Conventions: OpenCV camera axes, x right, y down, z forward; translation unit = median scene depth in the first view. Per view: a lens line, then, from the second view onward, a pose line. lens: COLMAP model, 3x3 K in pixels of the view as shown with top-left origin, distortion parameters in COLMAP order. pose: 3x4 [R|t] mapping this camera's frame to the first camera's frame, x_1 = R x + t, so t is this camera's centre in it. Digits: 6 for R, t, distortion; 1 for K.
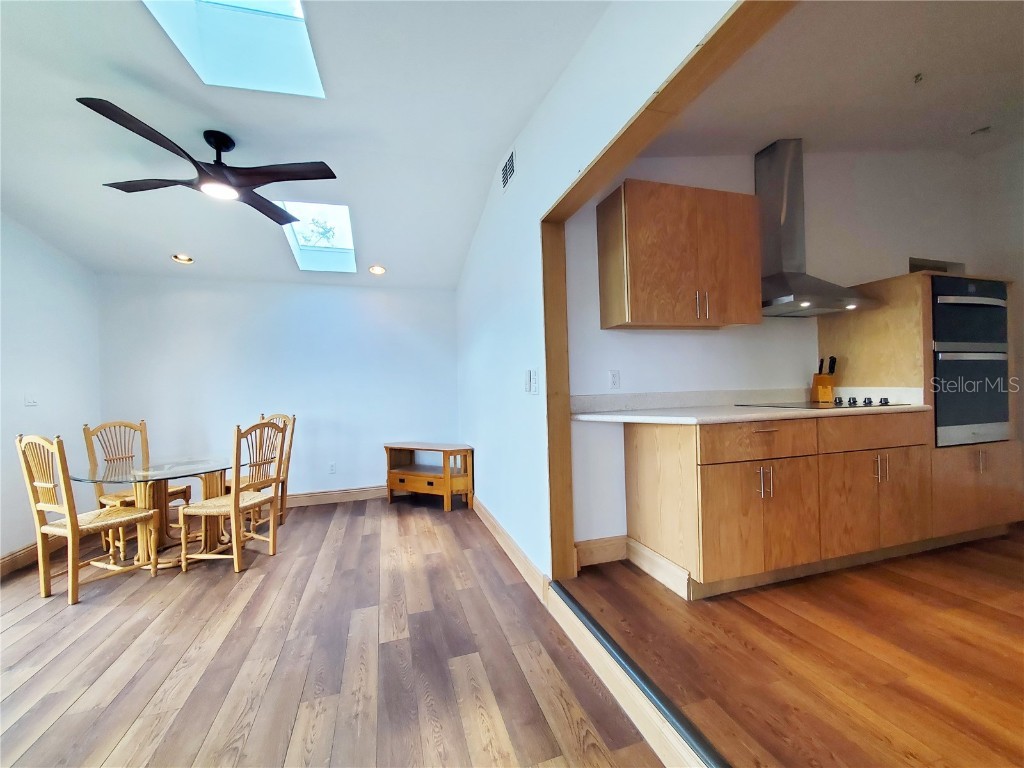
lens RADIAL K [[408.1, 0, 508.0], [0, 408.1, 385.0], [0, 0, 1]] dist [0.001955, 0.000134]
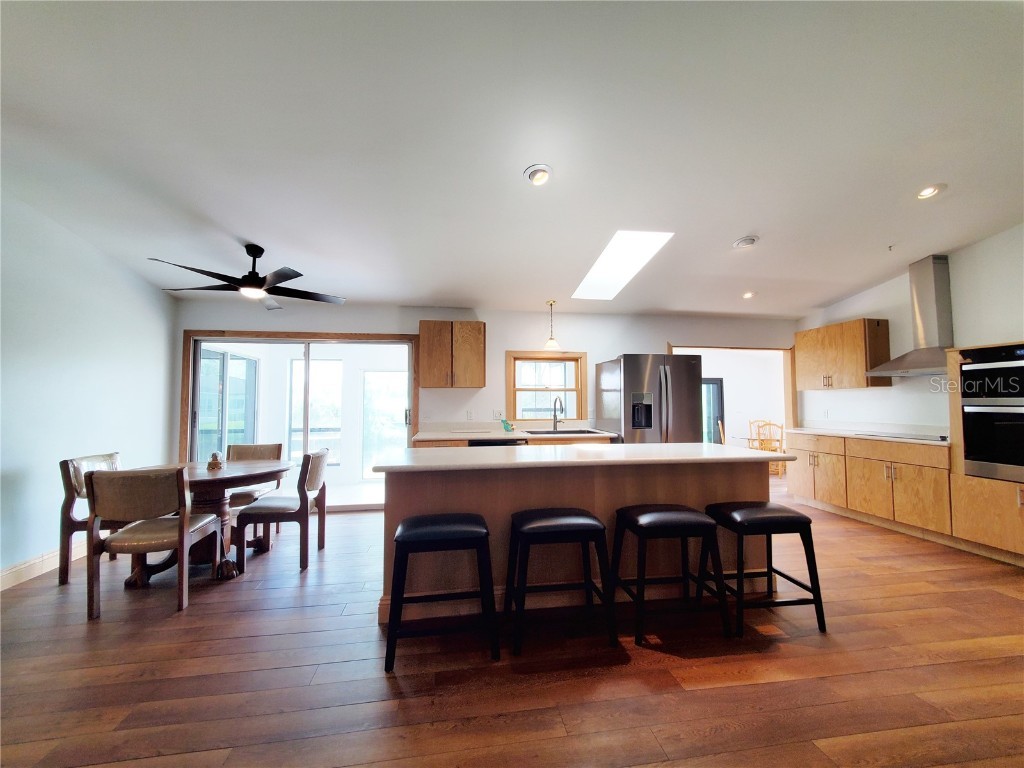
lens RADIAL K [[408.1, 0, 510.5], [0, 408.1, 383.8], [0, 0, 1]] dist [0.001955, 0.000134]
pose [[-0.142971, -0.021175, -0.989500, 2.335875], [0.005026, 0.999743, -0.022121, -0.117414], [0.989714, -0.008136, -0.142828, -0.282161]]
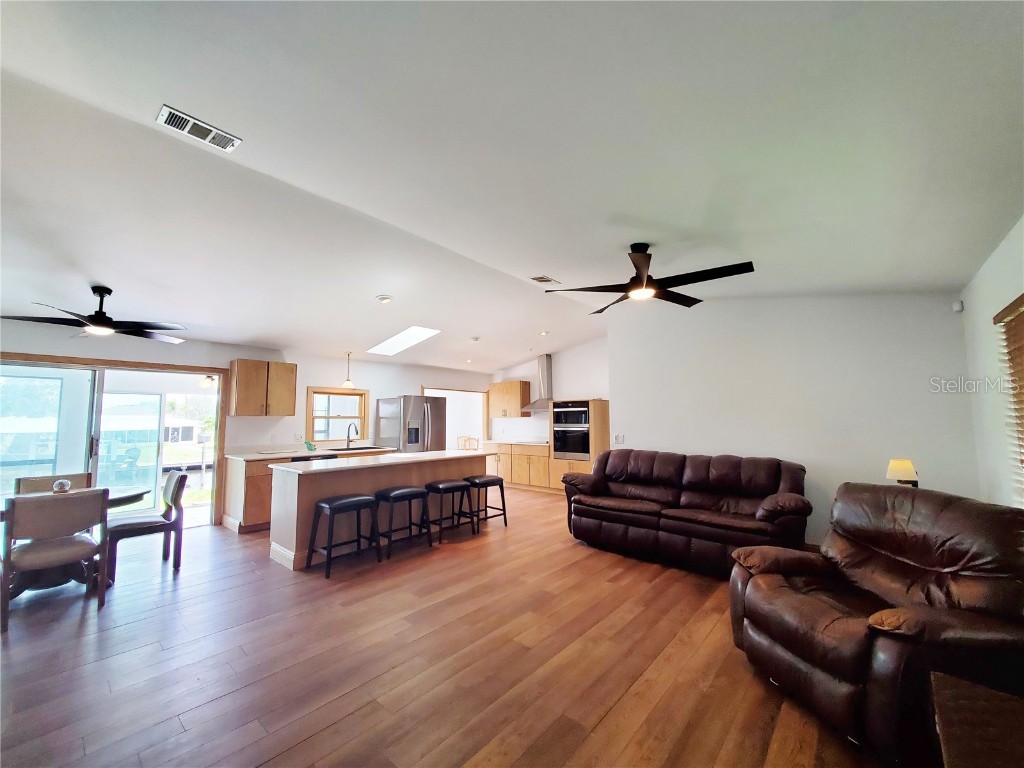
lens RADIAL K [[408.1, 0, 513.9], [0, 408.1, 383.4], [0, 0, 1]] dist [0.001955, 0.000134]
pose [[0.535830, -0.052865, -0.842669, 3.095163], [-0.009398, 0.997603, -0.068561, -0.173877], [0.844274, 0.044656, 0.534048, -0.805548]]
